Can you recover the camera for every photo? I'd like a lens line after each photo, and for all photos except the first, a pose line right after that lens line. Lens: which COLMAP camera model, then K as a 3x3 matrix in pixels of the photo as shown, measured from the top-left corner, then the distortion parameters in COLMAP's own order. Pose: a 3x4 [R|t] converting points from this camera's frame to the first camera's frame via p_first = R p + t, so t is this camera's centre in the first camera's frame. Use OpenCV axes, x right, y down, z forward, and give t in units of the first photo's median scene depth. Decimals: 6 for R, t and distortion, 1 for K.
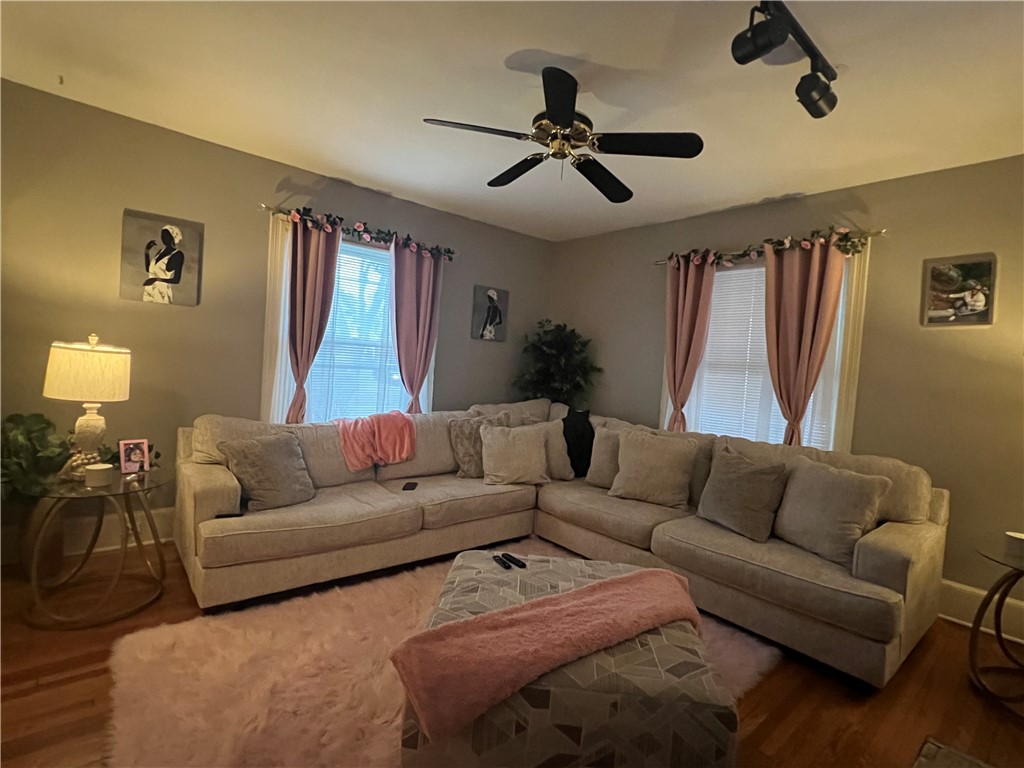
lens RADIAL K [[507.4, 0, 510.3], [0, 507.4, 385.6], [0, 0, 1]] dist [-0.001068, -0.000300]
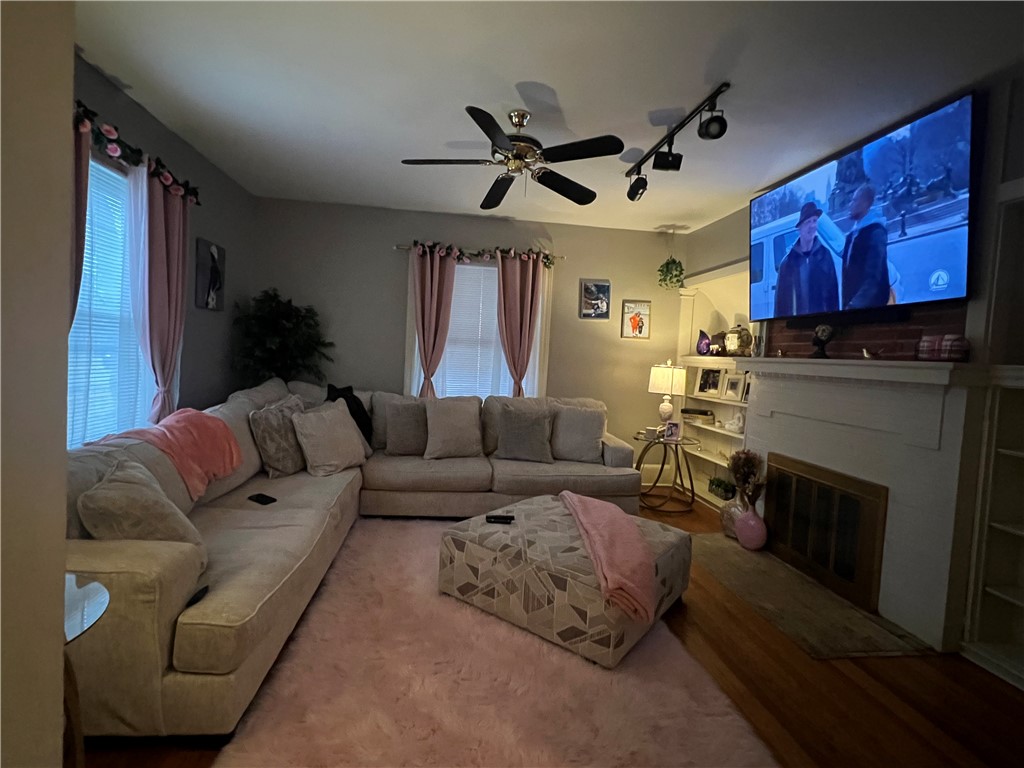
lens RADIAL K [[503.9, 0, 515.4], [0, 503.9, 381.6], [0, 0, 1]] dist [0.002100, 0.000071]
pose [[0.545872, -0.080513, 0.833991, -0.631528], [0.020522, 0.996359, 0.082756, -0.045486], [-0.837617, -0.028059, 0.545536, 0.233057]]
